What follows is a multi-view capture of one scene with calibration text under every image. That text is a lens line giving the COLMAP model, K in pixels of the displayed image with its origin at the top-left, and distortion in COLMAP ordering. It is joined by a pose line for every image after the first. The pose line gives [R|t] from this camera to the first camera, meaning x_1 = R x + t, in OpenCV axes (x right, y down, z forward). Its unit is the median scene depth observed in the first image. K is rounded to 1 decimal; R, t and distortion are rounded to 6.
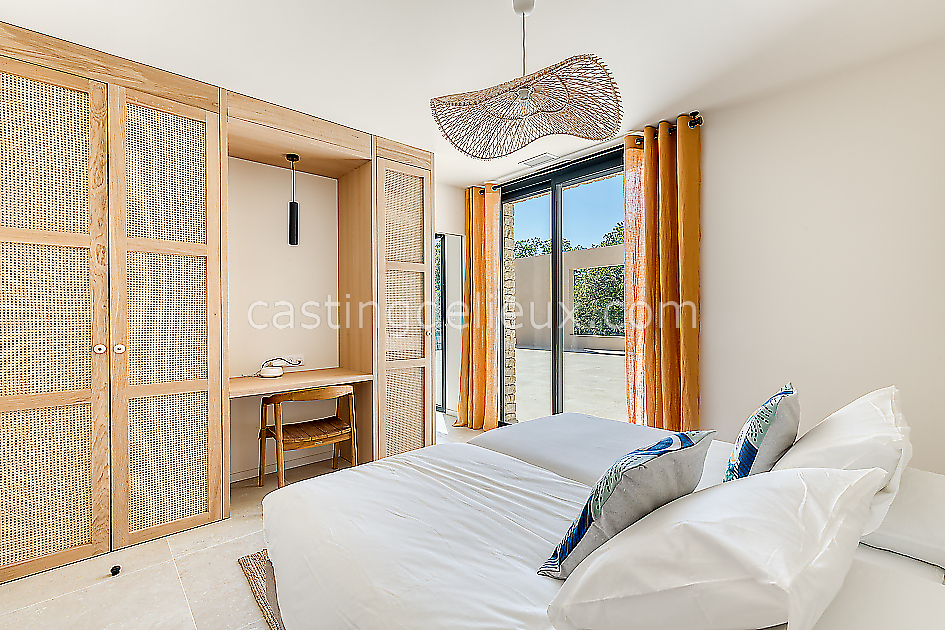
lens RADIAL K [[428.3, 0, 476.3], [0, 428.3, 313.1], [0, 0, 1]] dist [-0.000614, 0.000226]
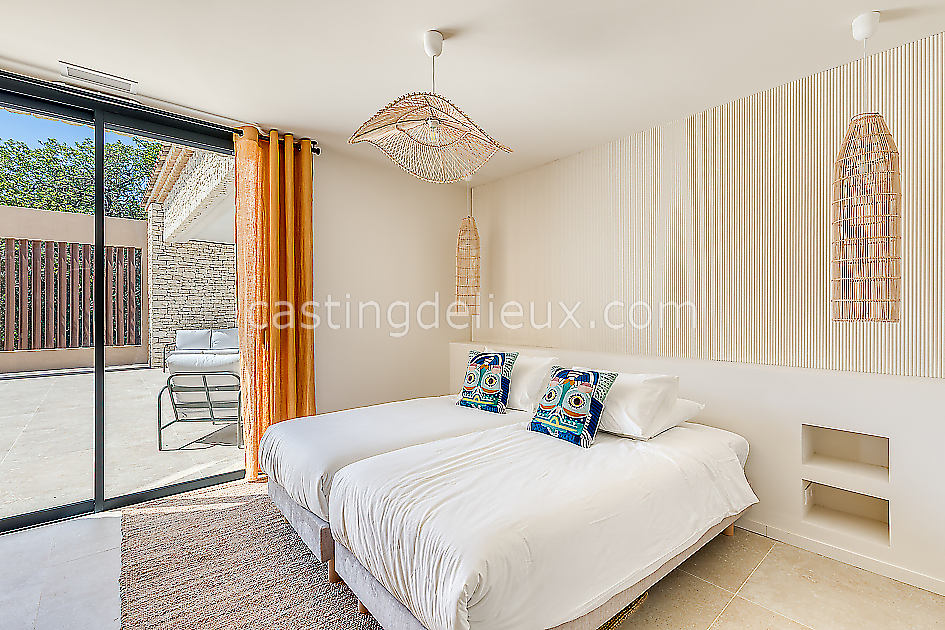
lens RADIAL K [[428.3, 0, 476.3], [0, 428.3, 313.1], [0, 0, 1]] dist [-0.000614, 0.000226]
pose [[-0.000700, 0.003496, 0.999994, -0.632280], [-0.001297, 0.999993, -0.003497, 0.003022], [-0.999999, -0.001300, -0.000696, 0.533695]]
